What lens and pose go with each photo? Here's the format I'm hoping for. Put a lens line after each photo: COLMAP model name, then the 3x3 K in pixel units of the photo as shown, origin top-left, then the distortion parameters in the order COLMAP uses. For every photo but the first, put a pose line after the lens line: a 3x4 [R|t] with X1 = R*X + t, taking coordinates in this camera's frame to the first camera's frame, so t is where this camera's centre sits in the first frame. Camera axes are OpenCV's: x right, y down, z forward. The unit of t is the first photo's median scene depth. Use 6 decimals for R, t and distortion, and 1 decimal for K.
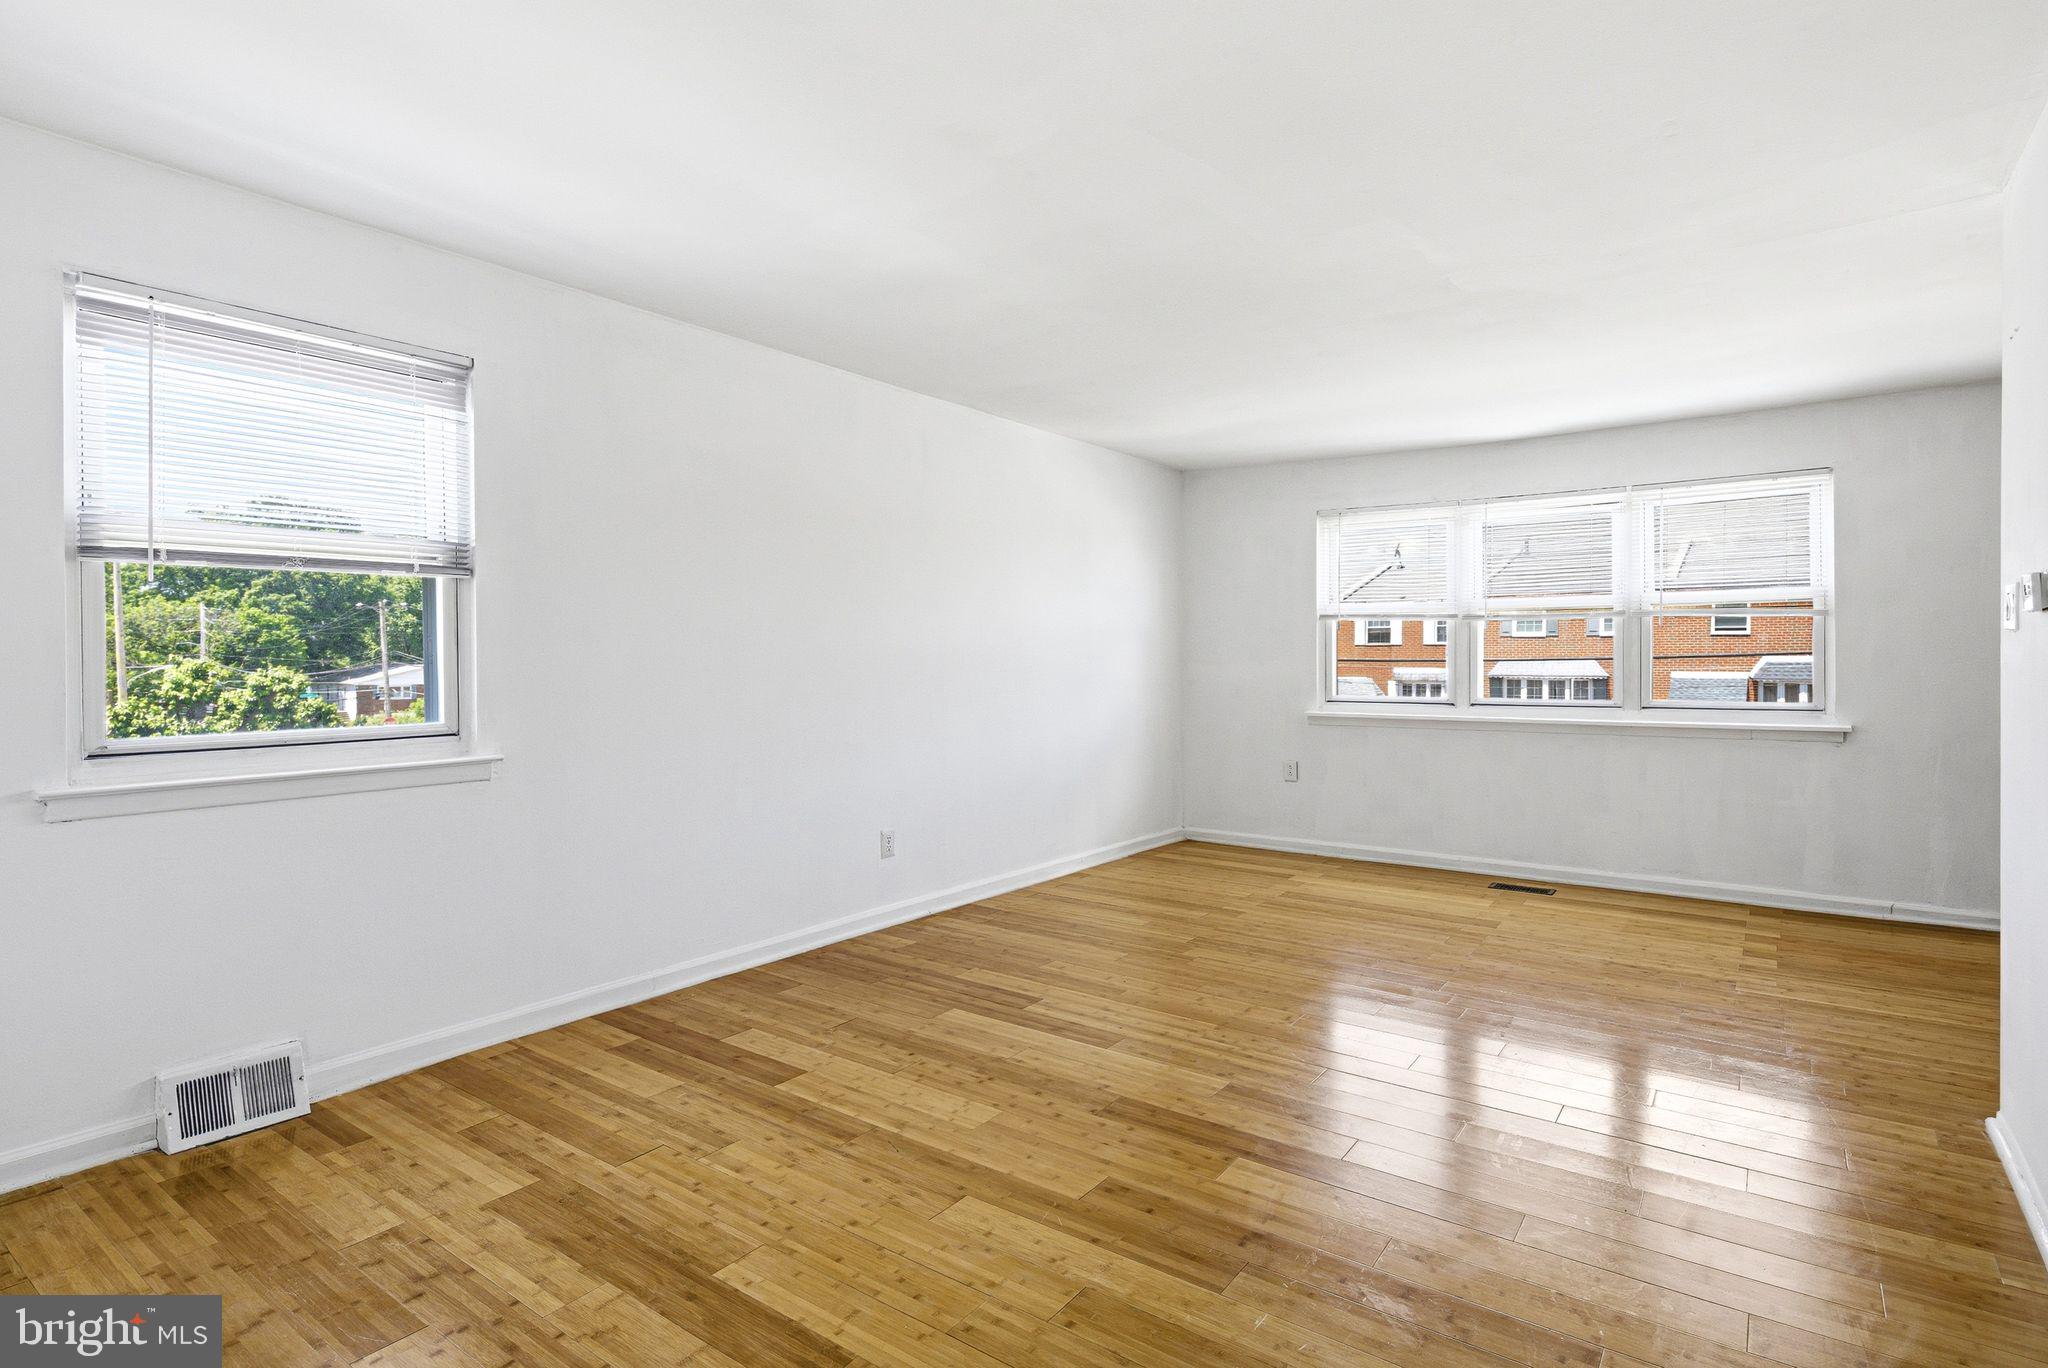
lens RADIAL K [[1031.5, 0, 1050.2], [0, 1031.5, 687.0], [0, 0, 1]] dist [0.001539, -0.008995]
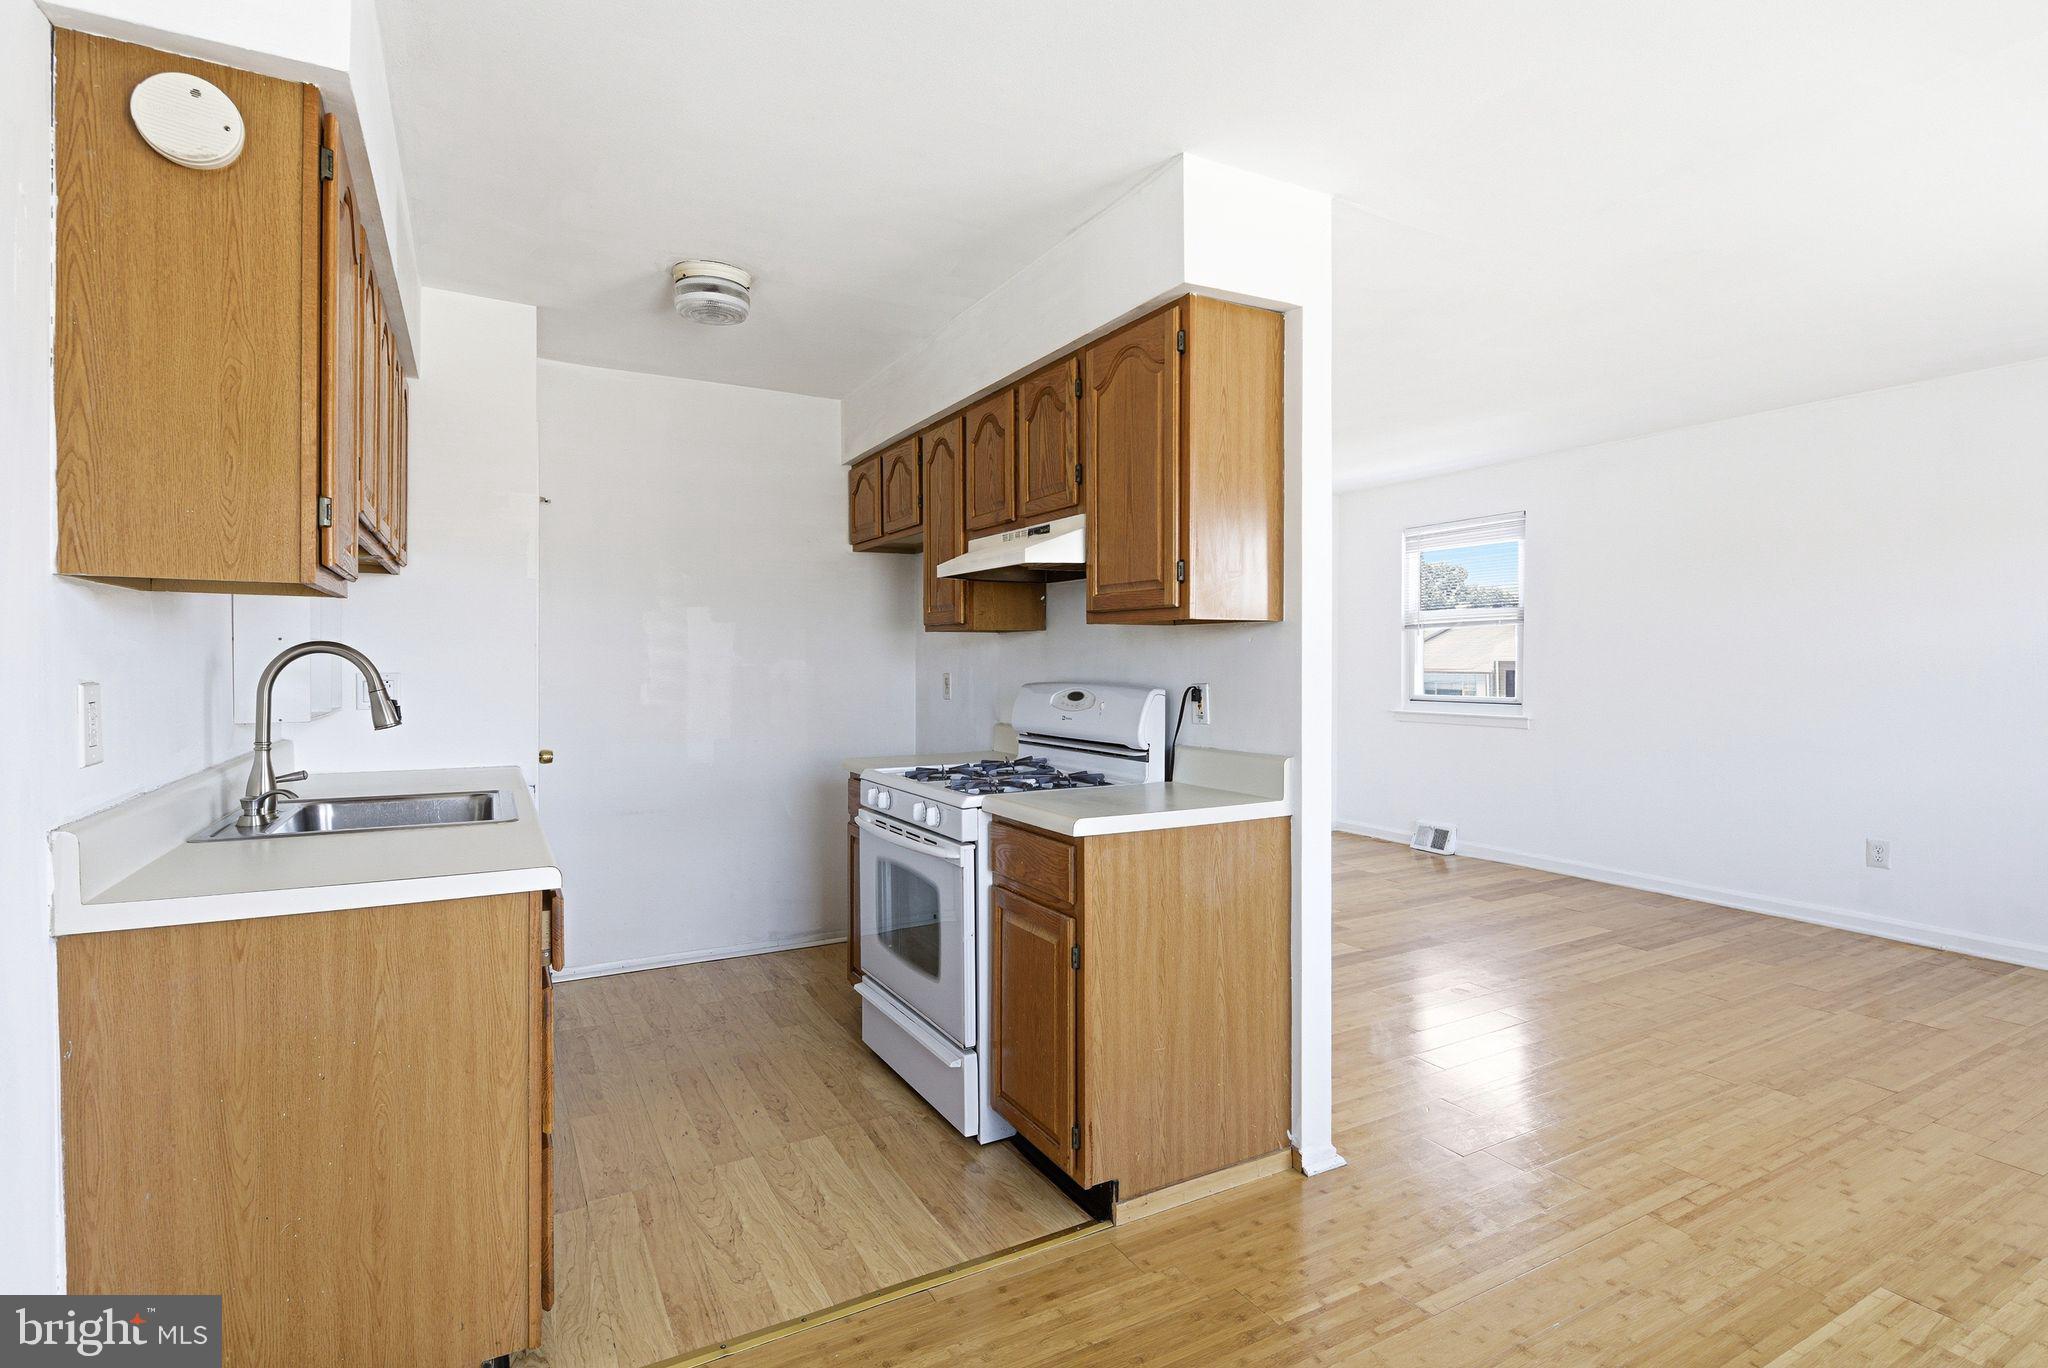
lens RADIAL K [[1012.8, 0, 1025.2], [0, 1012.8, 656.3], [0, 0, 1]] dist [0.000089, -0.000701]
pose [[-0.419226, 0.008290, -0.907844, 1.601690], [-0.023707, 0.999517, 0.020074, -0.064603], [0.907572, 0.029938, -0.418827, 0.930332]]
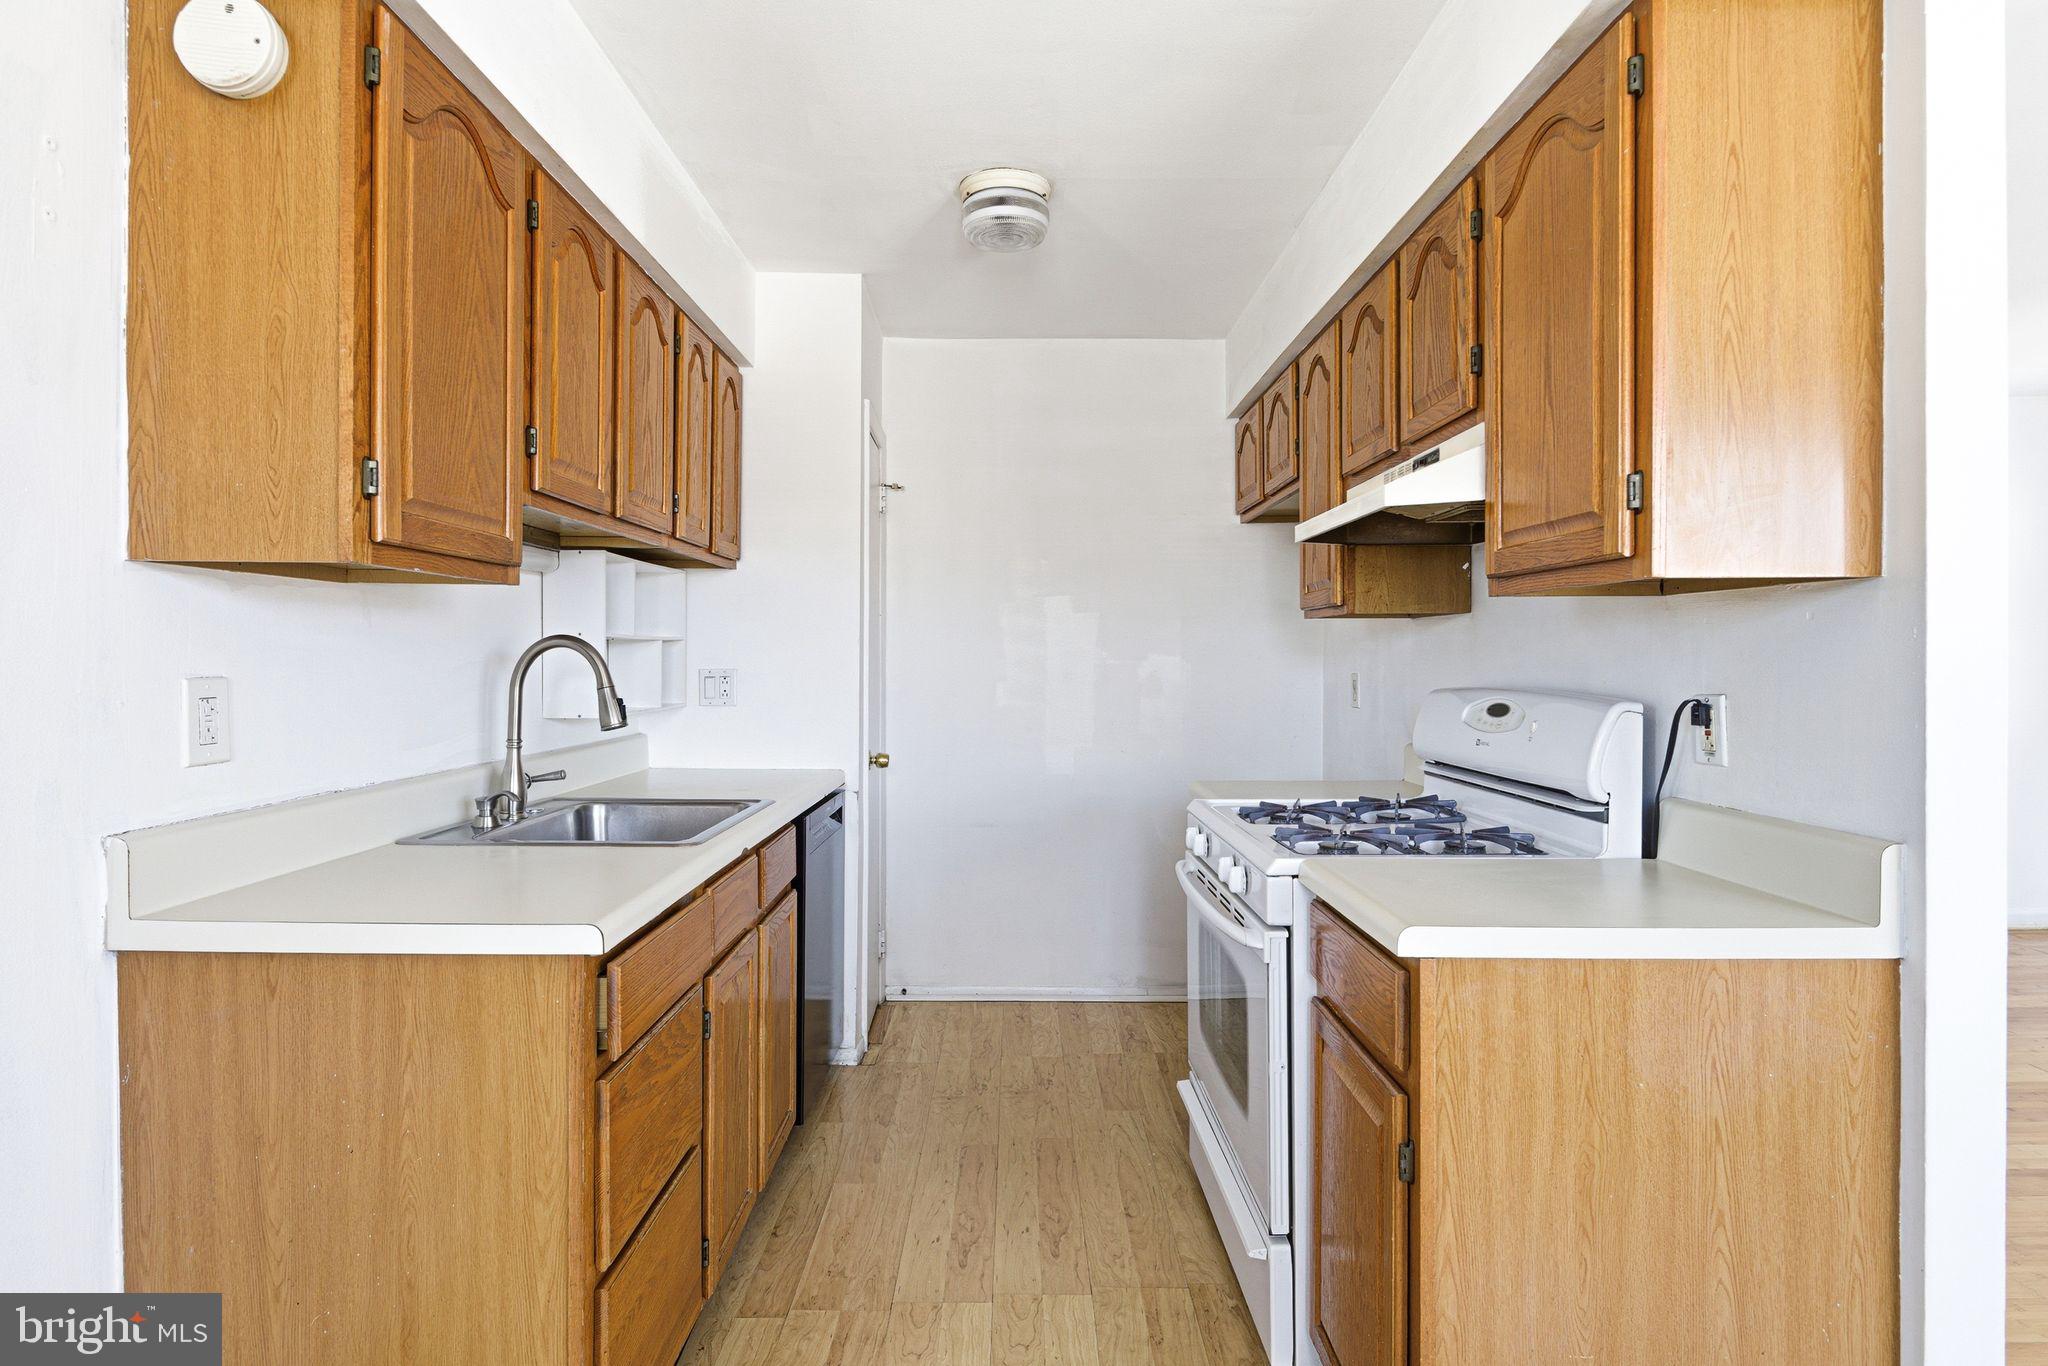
lens RADIAL K [[1012.8, 0, 1025.2], [0, 1012.8, 655.3], [0, 0, 1]] dist [0.000089, -0.000701]
pose [[-0.809659, 0.009290, -0.586826, 1.309158], [-0.009324, 0.999545, 0.028689, -0.057780], [0.586826, 0.028700, -0.809204, 0.908795]]
